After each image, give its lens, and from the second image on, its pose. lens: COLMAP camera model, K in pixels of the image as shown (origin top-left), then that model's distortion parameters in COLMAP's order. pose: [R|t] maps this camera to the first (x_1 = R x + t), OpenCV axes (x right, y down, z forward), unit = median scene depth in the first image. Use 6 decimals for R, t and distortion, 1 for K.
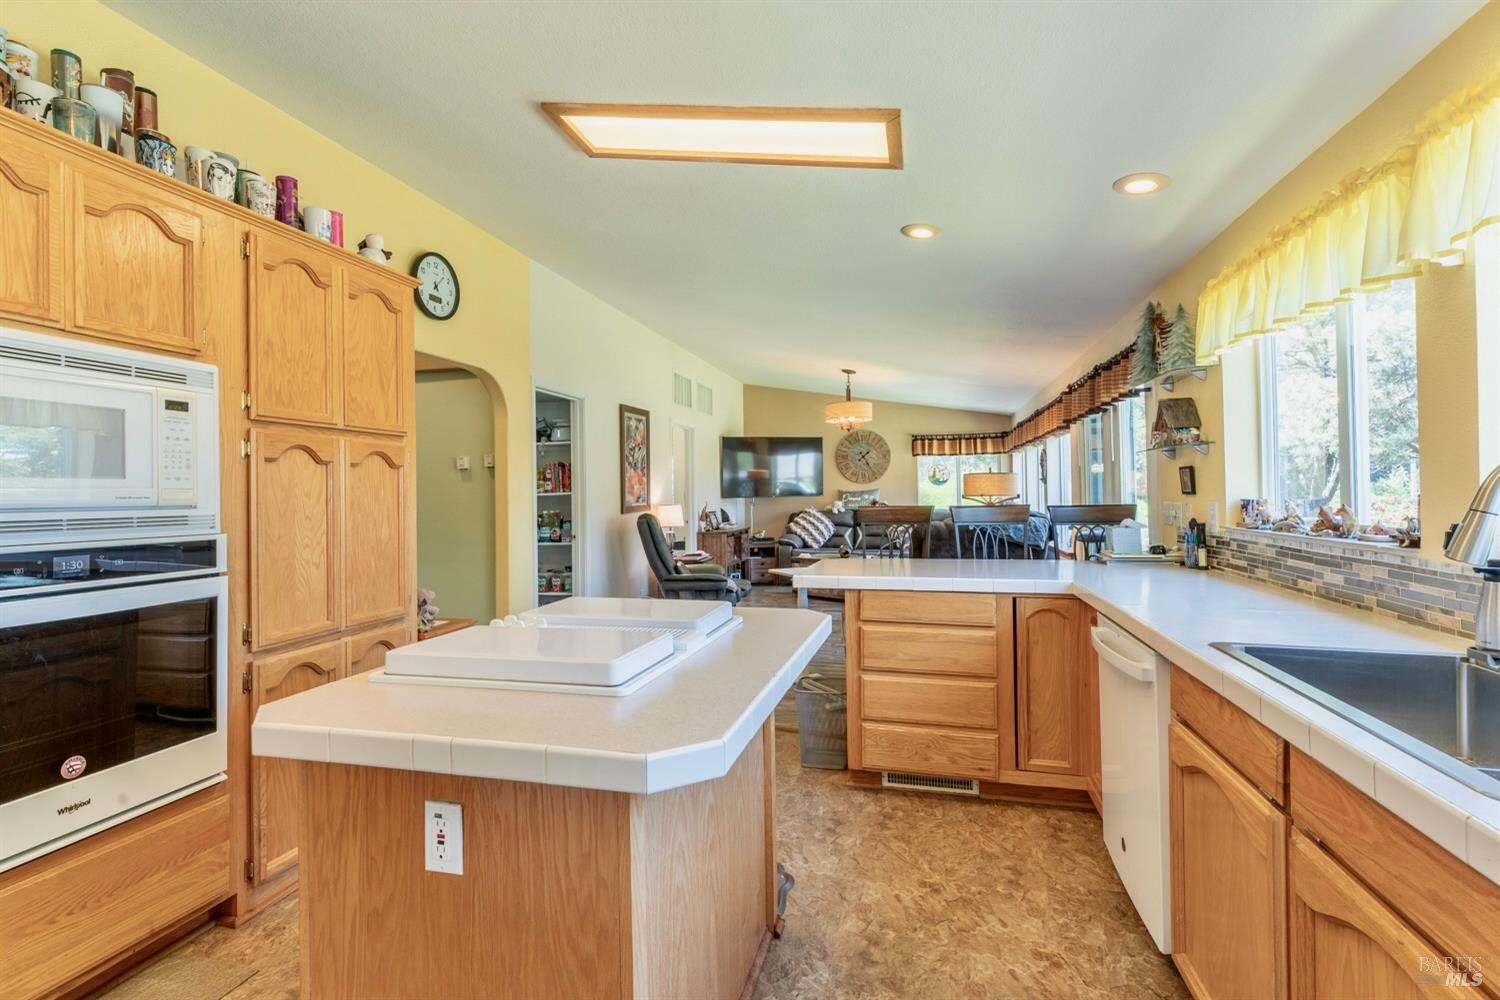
lens RADIAL K [[683.9, 0, 755.7], [0, 683.9, 489.8], [0, 0, 1]] dist [-0.003133, 0.000416]
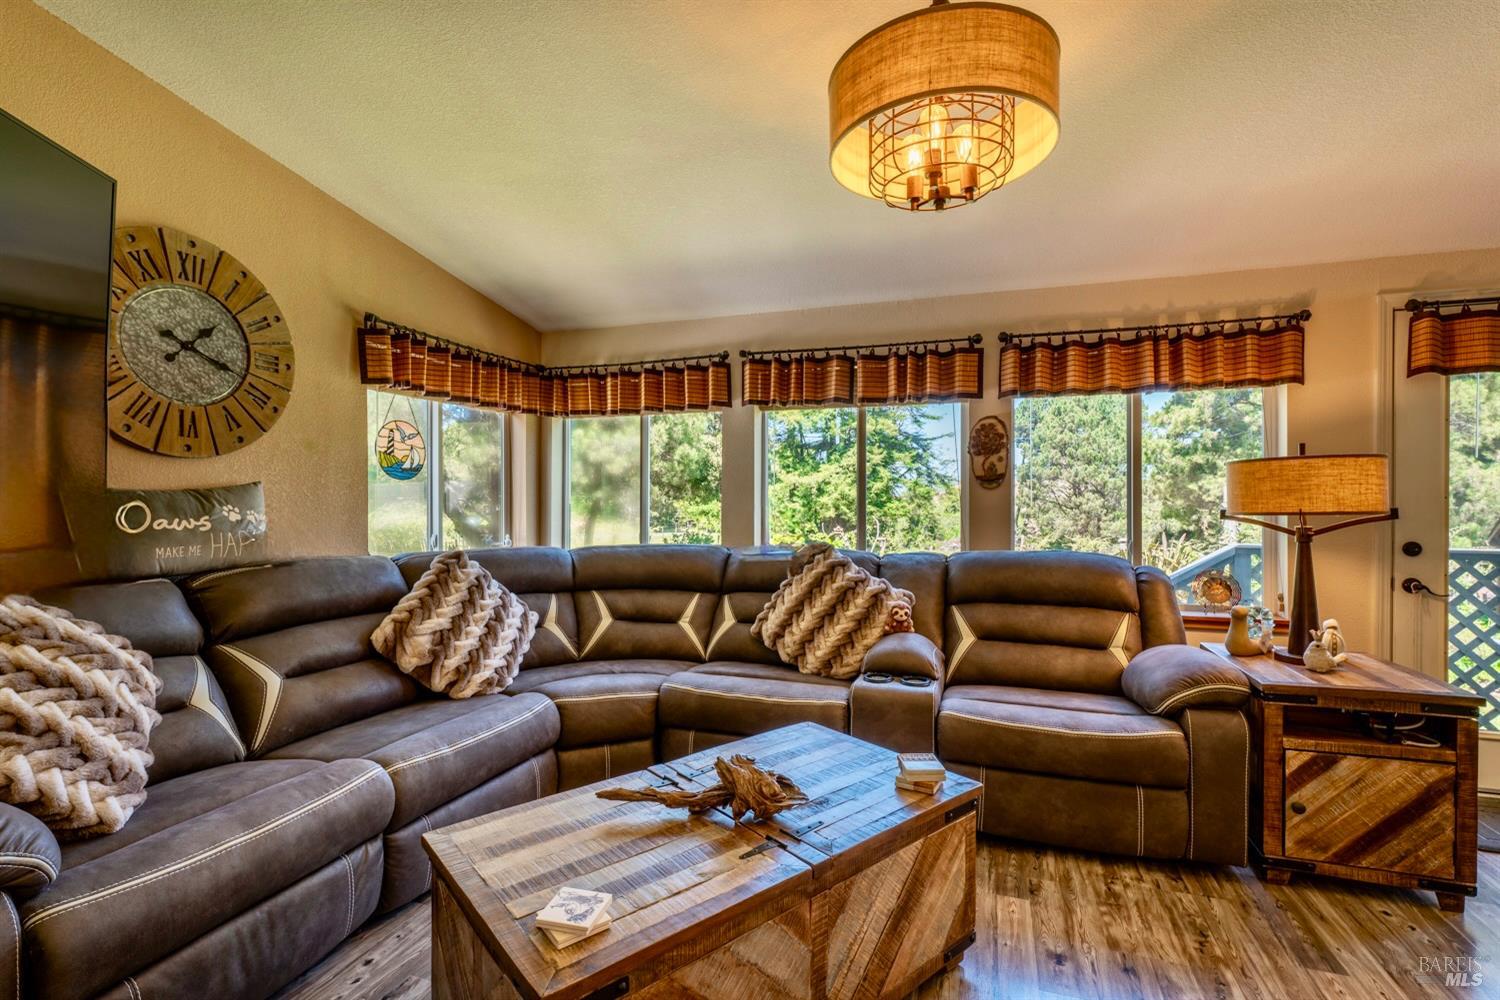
lens RADIAL K [[683.9, 0, 748.0], [0, 683.9, 499.9], [0, 0, 1]] dist [-0.003133, 0.000416]
pose [[0.098217, 0.015173, 0.995049, -0.062617], [-0.010807, 0.999841, -0.014180, 0.006770], [-0.995106, -0.009361, 0.098365, 0.820224]]
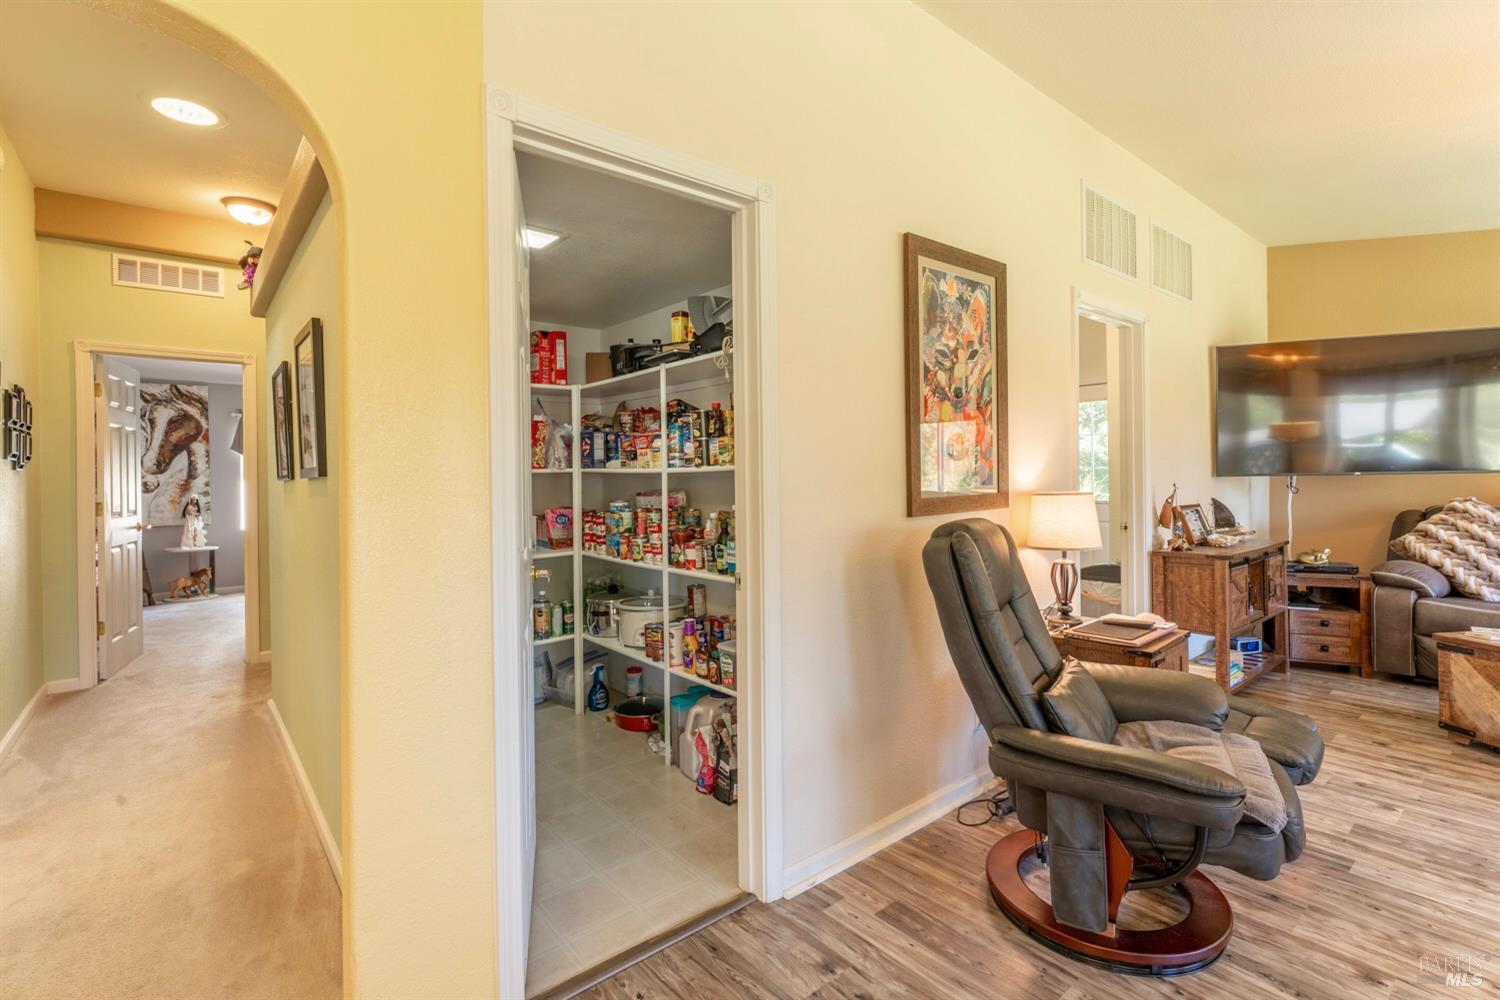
lens RADIAL K [[683.9, 0, 751.1], [0, 683.9, 479.3], [0, 0, 1]] dist [-0.003133, 0.000416]
pose [[0.800158, 0.006620, -0.599753, -0.021922], [0.004824, 0.999836, 0.017472, 0.004139], [0.599770, -0.016873, 0.799995, 0.408245]]
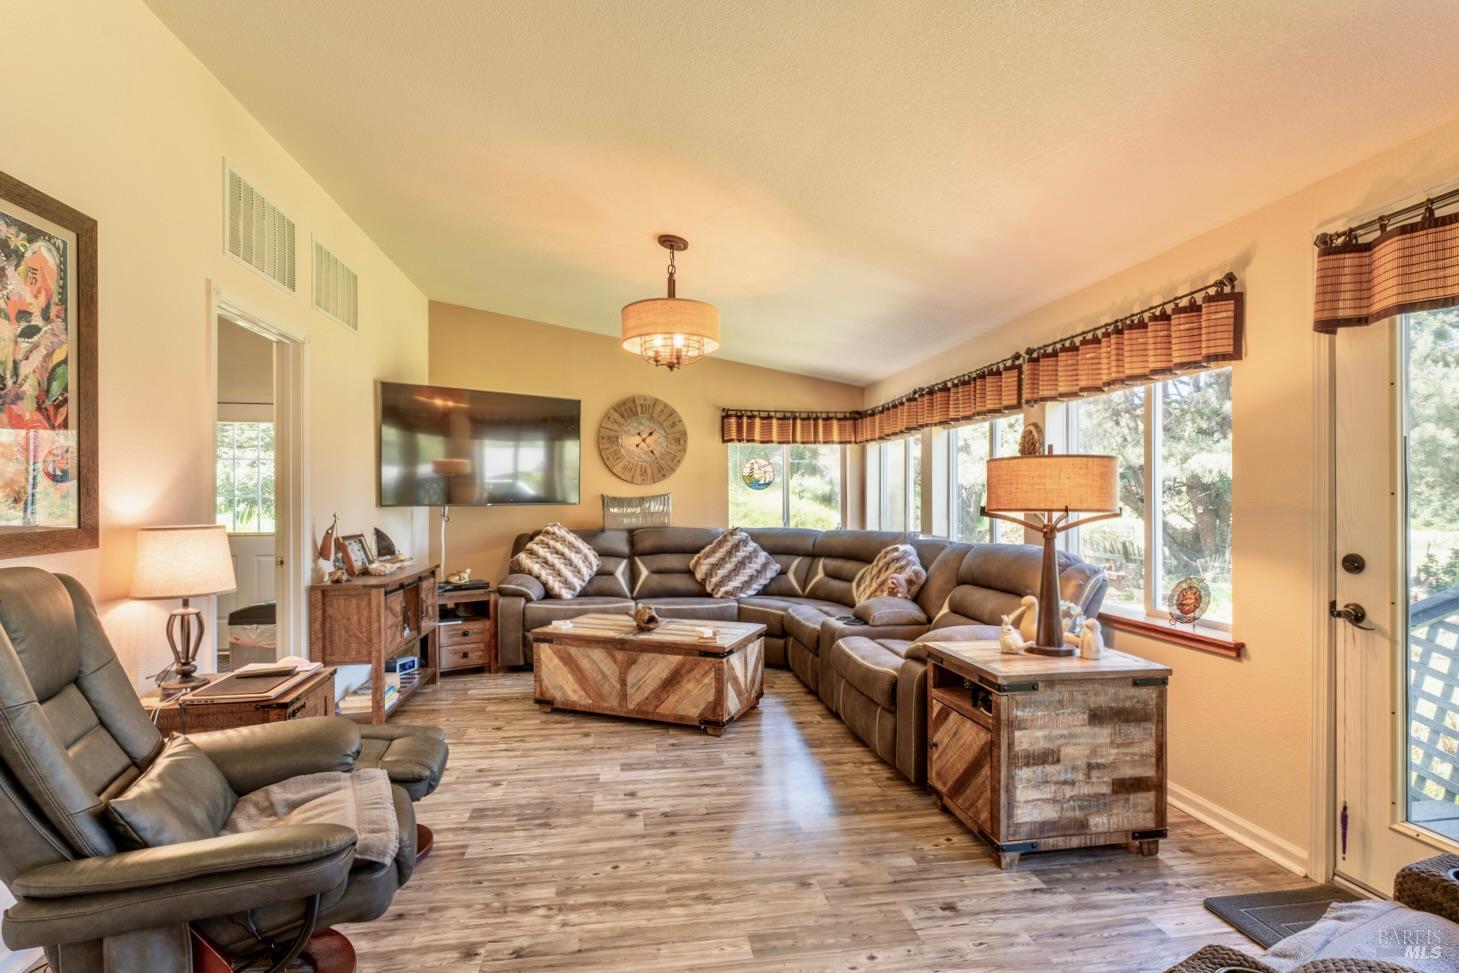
lens RADIAL K [[689.5, 0, 722.4], [0, 689.5, 497.4], [0, 0, 1]] dist [0.003758, 0.001297]
pose [[0.925409, 0.015592, 0.378649, -0.008689], [-0.015267, 0.999876, -0.003862, 0.003577], [-0.378663, -0.002207, 0.925532, 0.429164]]
